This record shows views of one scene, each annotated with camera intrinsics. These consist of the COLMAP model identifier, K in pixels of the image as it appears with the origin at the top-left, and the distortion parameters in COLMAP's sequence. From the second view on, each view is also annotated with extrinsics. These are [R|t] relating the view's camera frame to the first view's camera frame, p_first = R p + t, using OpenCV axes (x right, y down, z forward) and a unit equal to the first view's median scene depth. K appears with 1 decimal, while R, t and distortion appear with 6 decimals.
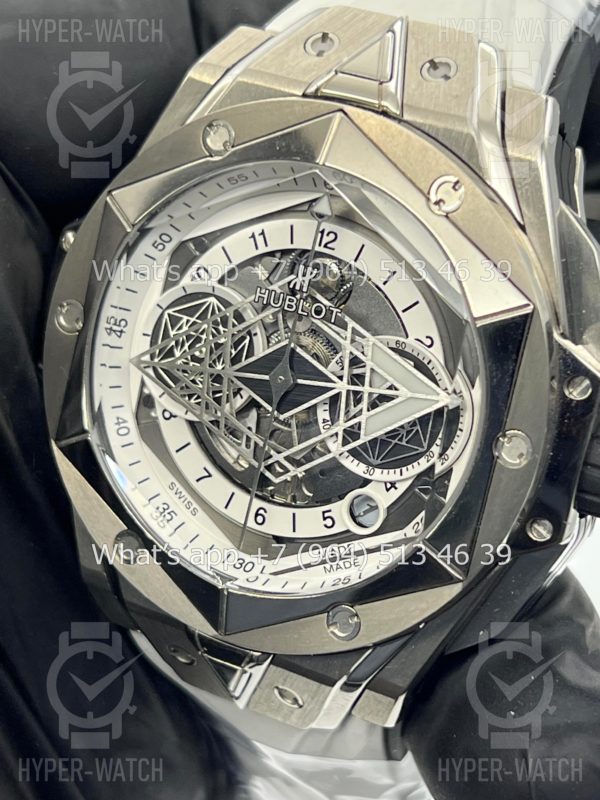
lens RADIAL K [[1867.6, 0, 300.0], [0, 1867.6, 400.0], [0, 0, 1]] dist [0.210284, -0.406535]
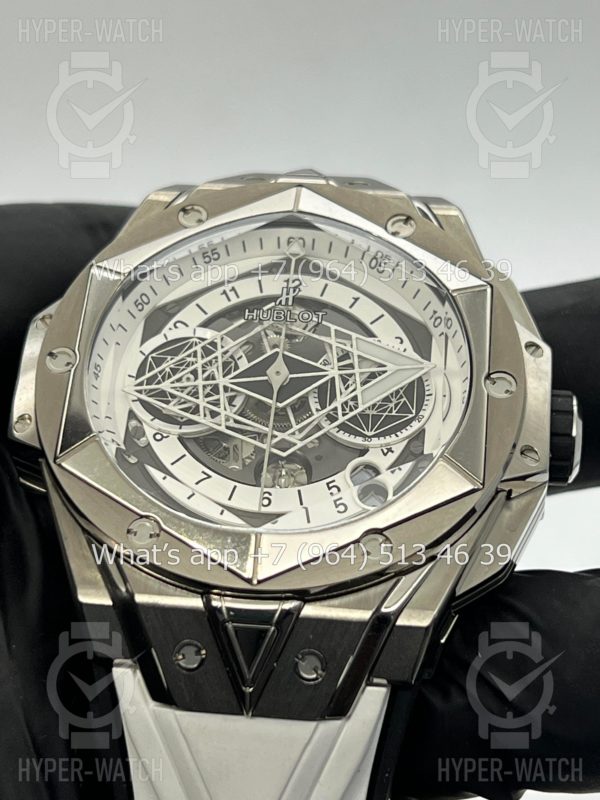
lens RADIAL K [[1867.6, 0, 300.0], [0, 1867.6, 400.0], [0, 0, 1]] dist [0.210284, -0.406535]
pose [[0.918481, 0.079797, 0.387331, -0.432519], [0.176491, 0.793771, -0.582046, 0.659073], [-0.353898, 0.602959, 0.714980, 0.193498]]
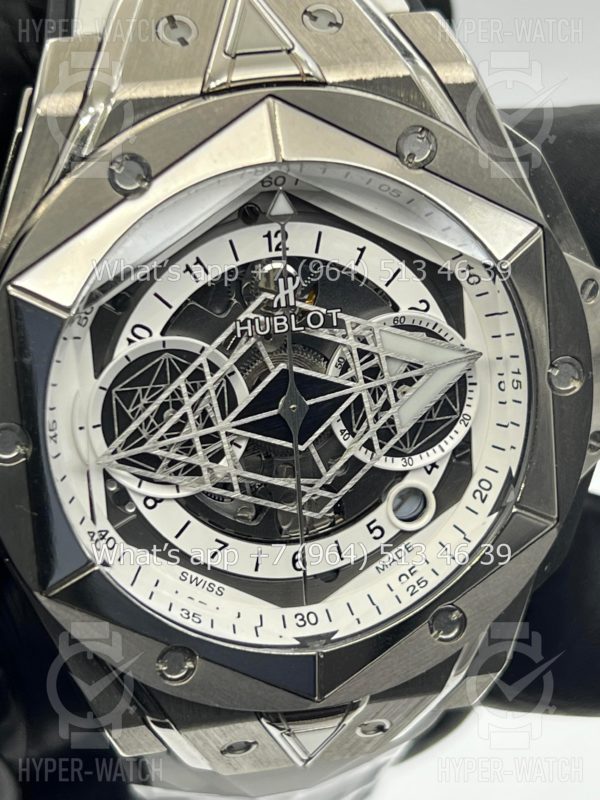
lens RADIAL K [[1867.6, 0, 300.0], [0, 1867.6, 400.0], [0, 0, 1]] dist [0.210284, -0.406535]
pose [[0.758361, -0.394705, 0.518746, -0.458642], [0.348503, 0.918045, 0.189045, -0.178402], [-0.550849, 0.037421, 0.833766, 0.264381]]
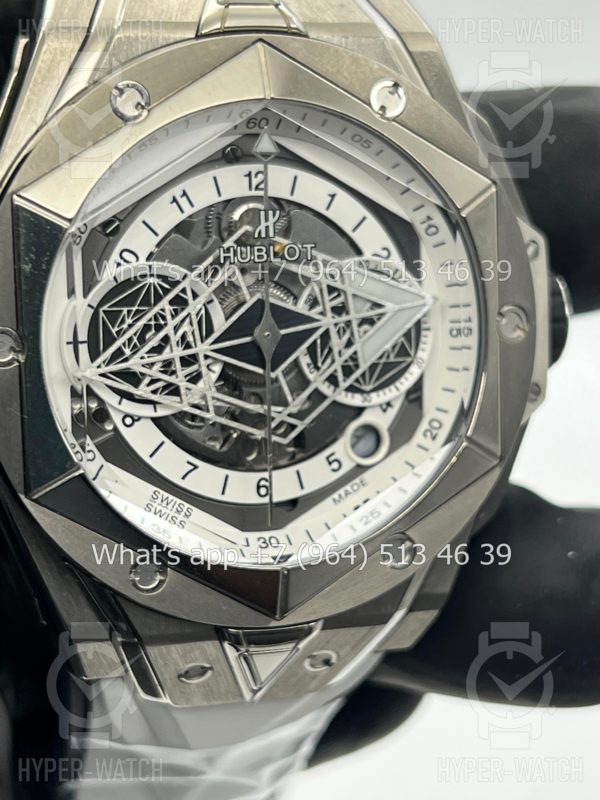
lens RADIAL K [[1867.6, 0, 300.0], [0, 1867.6, 400.0], [0, 0, 1]] dist [0.210284, -0.406535]
pose [[0.698149, -0.301077, 0.649569, -0.614247], [0.301054, 0.946624, 0.115193, -0.083102], [-0.649580, 0.115134, 0.751525, 0.285832]]
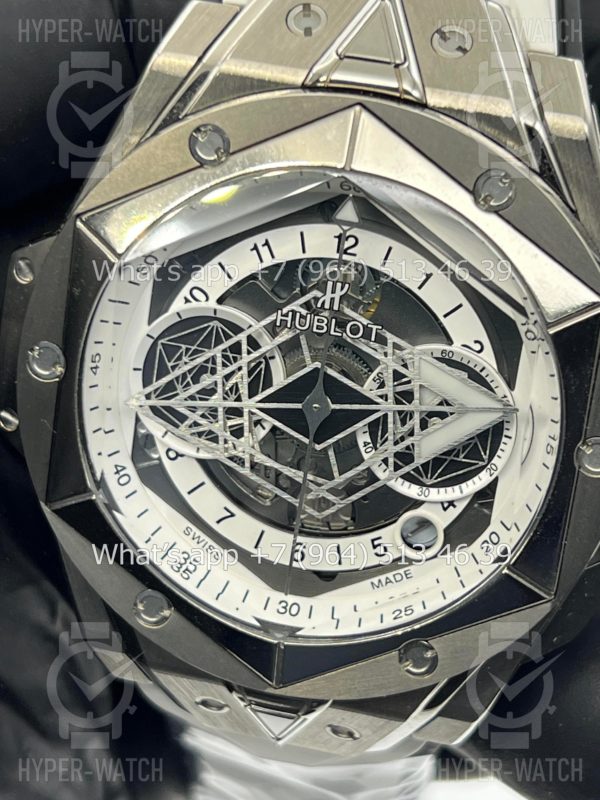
lens RADIAL K [[1867.6, 0, 300.0], [0, 1867.6, 400.0], [0, 0, 1]] dist [0.210284, -0.406535]
pose [[0.960647, -0.156455, 0.229520, -0.220644], [0.122910, 0.980416, 0.153878, -0.152045], [-0.249100, -0.119613, 0.961063, 0.142343]]
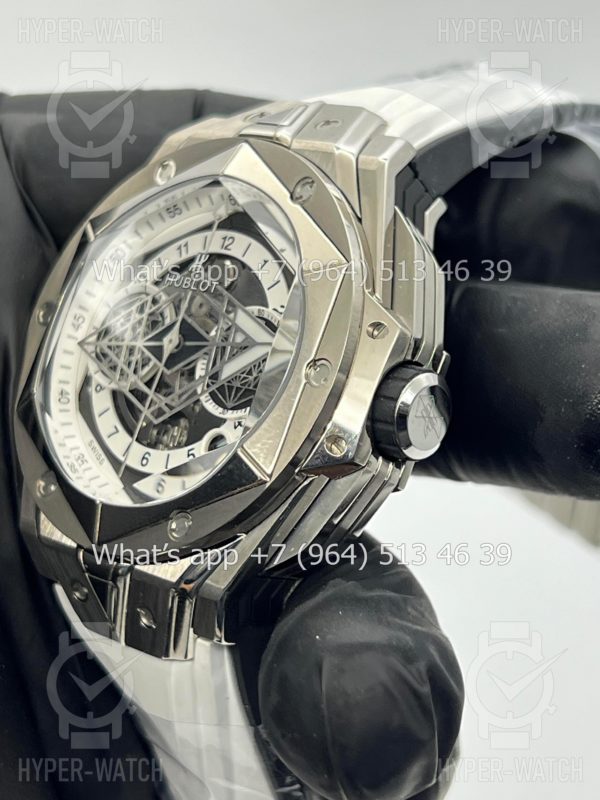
lens RADIAL K [[1867.6, 0, 300.0], [0, 1867.6, 400.0], [0, 0, 1]] dist [0.210284, -0.406535]
pose [[0.960055, 0.071458, -0.270532, 0.408284], [-0.166296, 0.923276, -0.346275, 0.438379], [0.225032, 0.377432, 0.898280, -0.082688]]
